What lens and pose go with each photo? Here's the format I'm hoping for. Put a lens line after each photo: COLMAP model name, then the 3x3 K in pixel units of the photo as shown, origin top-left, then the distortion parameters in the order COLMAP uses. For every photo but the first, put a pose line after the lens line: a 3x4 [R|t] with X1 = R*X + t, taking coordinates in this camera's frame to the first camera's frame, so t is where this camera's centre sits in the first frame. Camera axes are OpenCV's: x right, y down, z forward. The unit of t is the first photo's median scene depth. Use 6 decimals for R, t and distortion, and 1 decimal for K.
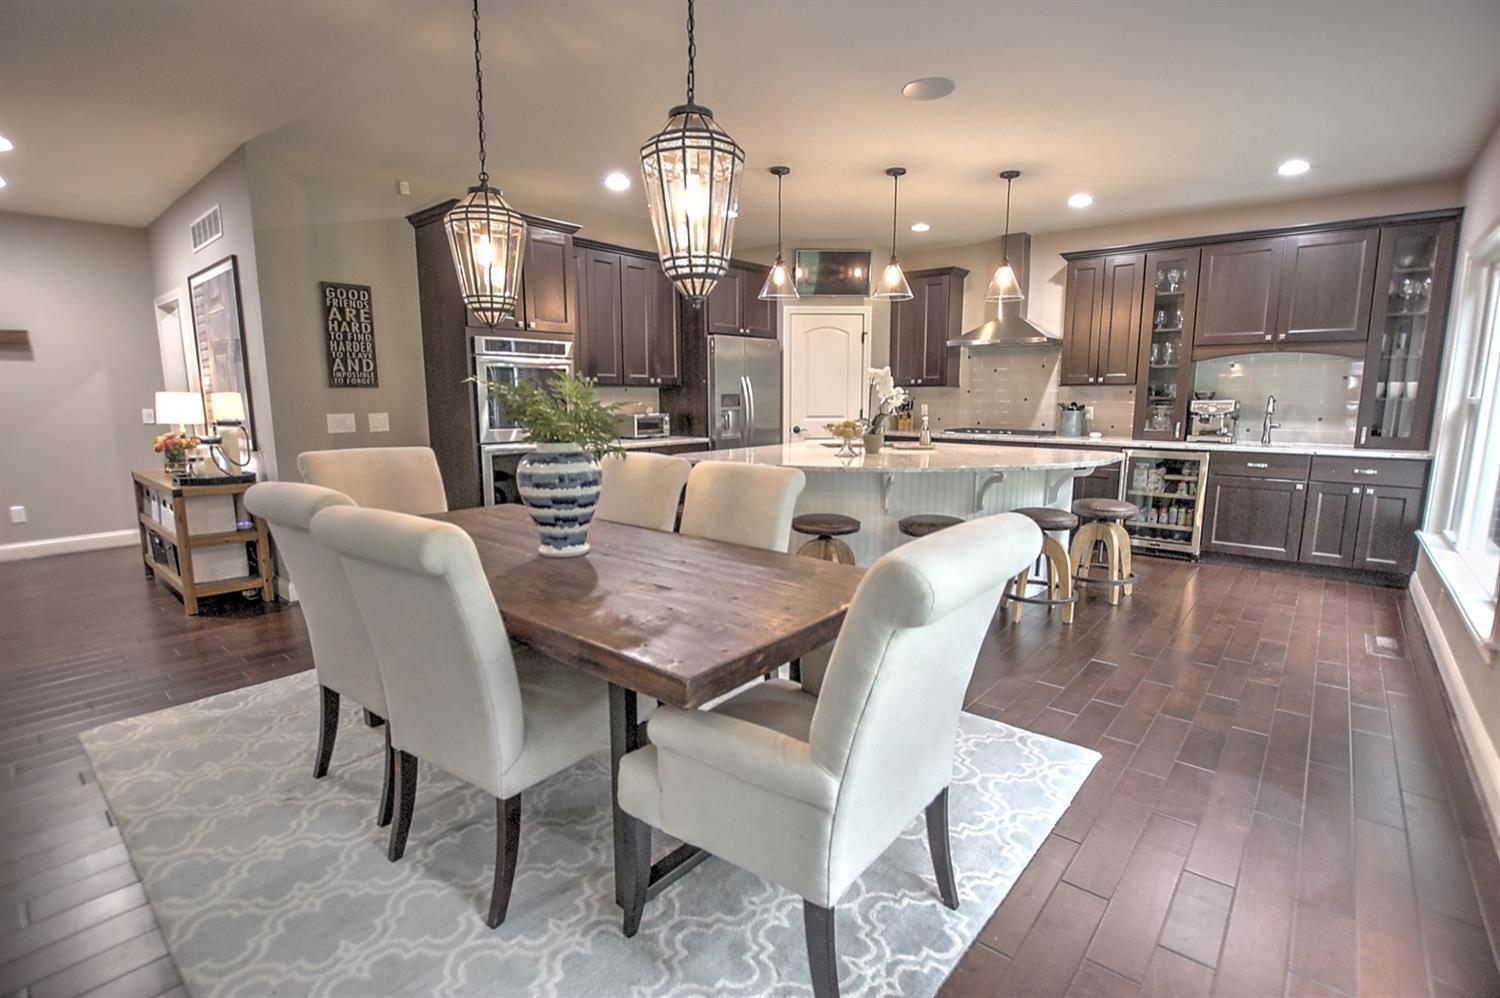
lens RADIAL K [[684.6, 0, 751.3], [0, 684.6, 499.3], [0, 0, 1]] dist [-0.000115, -0.000005]
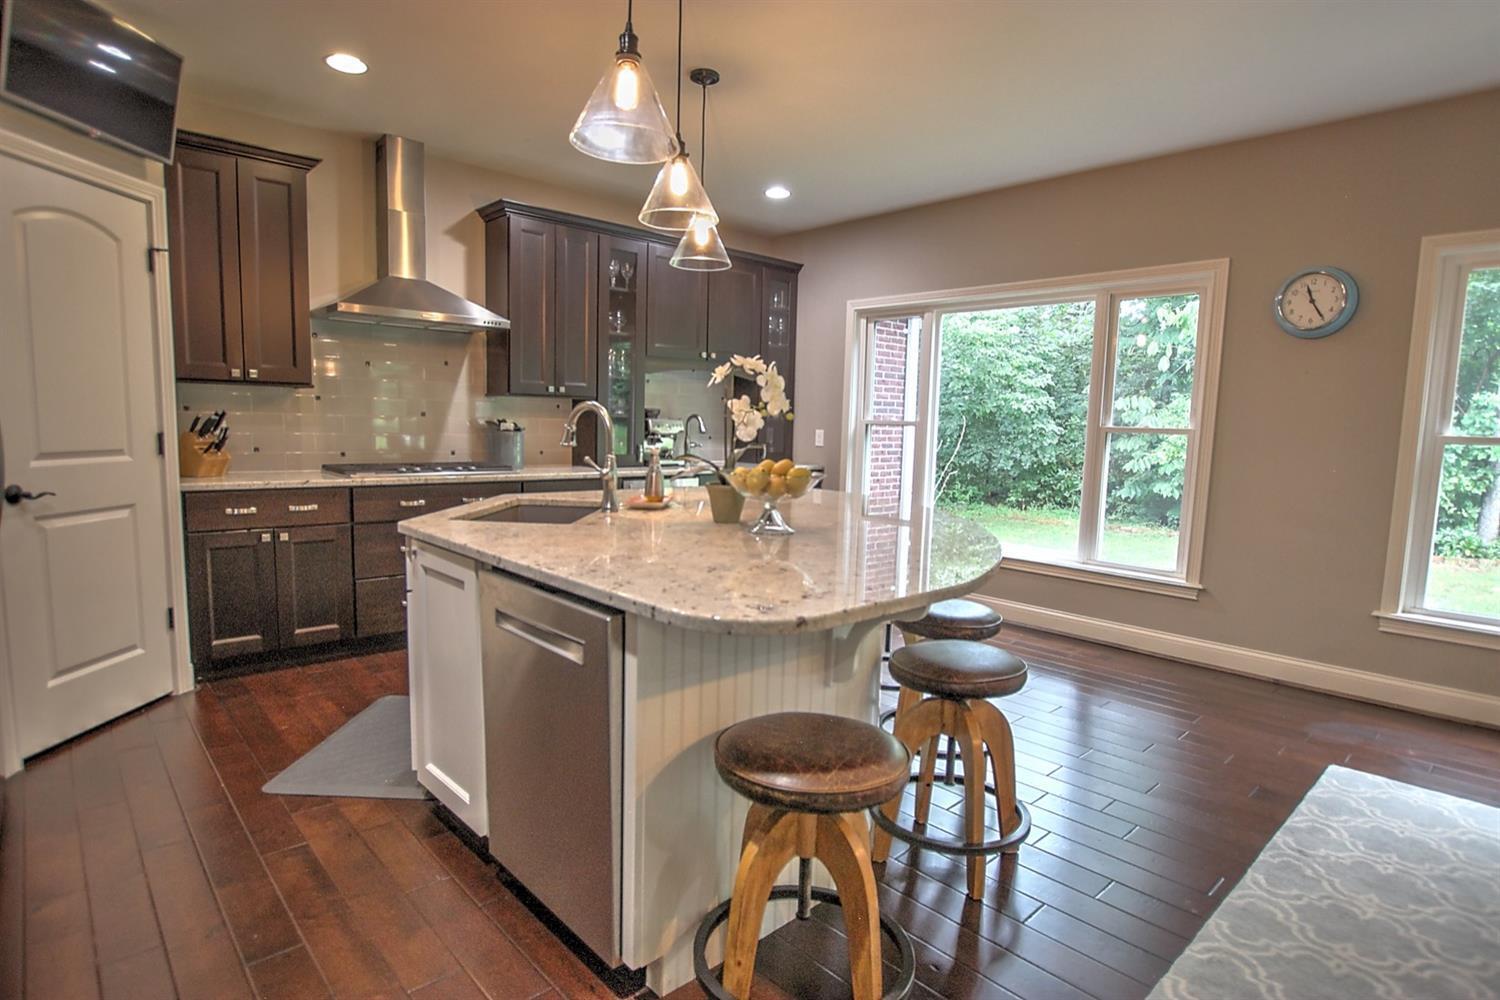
lens RADIAL K [[783.7, 0, 750.6], [0, 783.7, 501.0], [0, 0, 1]] dist [0.000303, 0.000021]
pose [[0.114331, -0.100120, 0.988385, -0.292019], [0.124863, 0.988467, 0.085685, -0.098616], [-0.985565, 0.113617, 0.125514, 0.675057]]
